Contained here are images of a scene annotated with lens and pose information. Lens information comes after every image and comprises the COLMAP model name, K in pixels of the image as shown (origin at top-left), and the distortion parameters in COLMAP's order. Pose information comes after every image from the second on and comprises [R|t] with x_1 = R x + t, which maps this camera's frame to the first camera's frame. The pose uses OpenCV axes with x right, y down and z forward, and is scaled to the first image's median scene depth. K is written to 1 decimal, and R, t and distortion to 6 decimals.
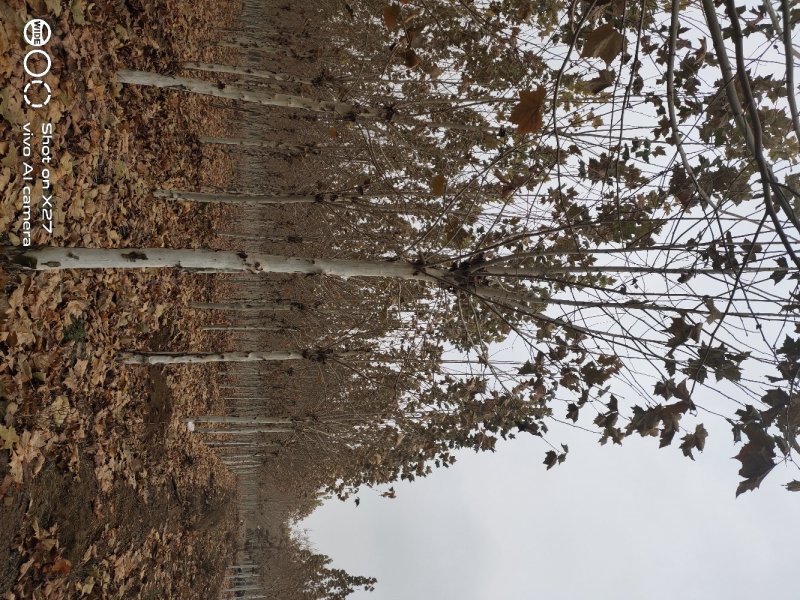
lens RADIAL K [[599.4, 0, 400.0], [0, 599.4, 300.0], [0, 0, 1]] dist [0.037065, -0.009658]
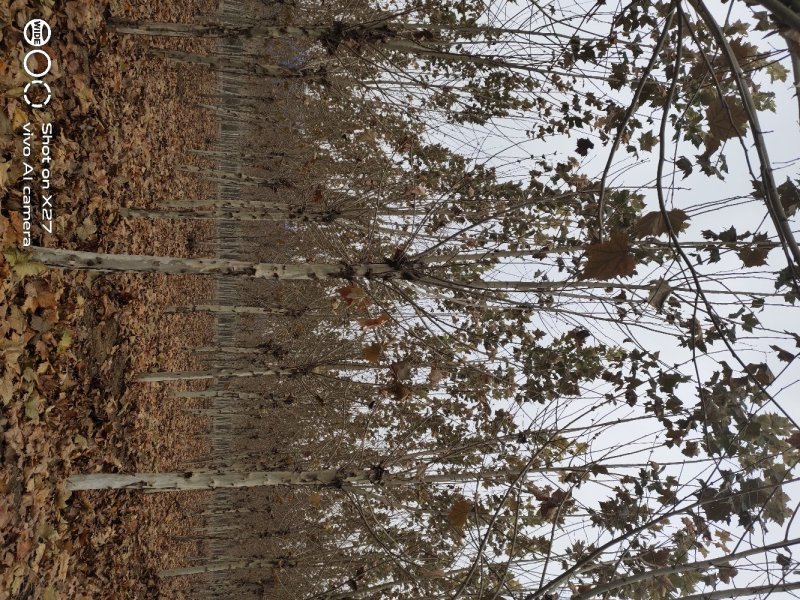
lens RADIAL K [[599.4, 0, 400.0], [0, 599.4, 300.0], [0, 0, 1]] dist [0.037065, -0.009658]
pose [[0.984615, -0.142421, 0.101239, -0.040004], [0.174577, 0.776950, -0.604873, 0.037142], [0.007489, 0.613241, 0.789860, 0.136182]]
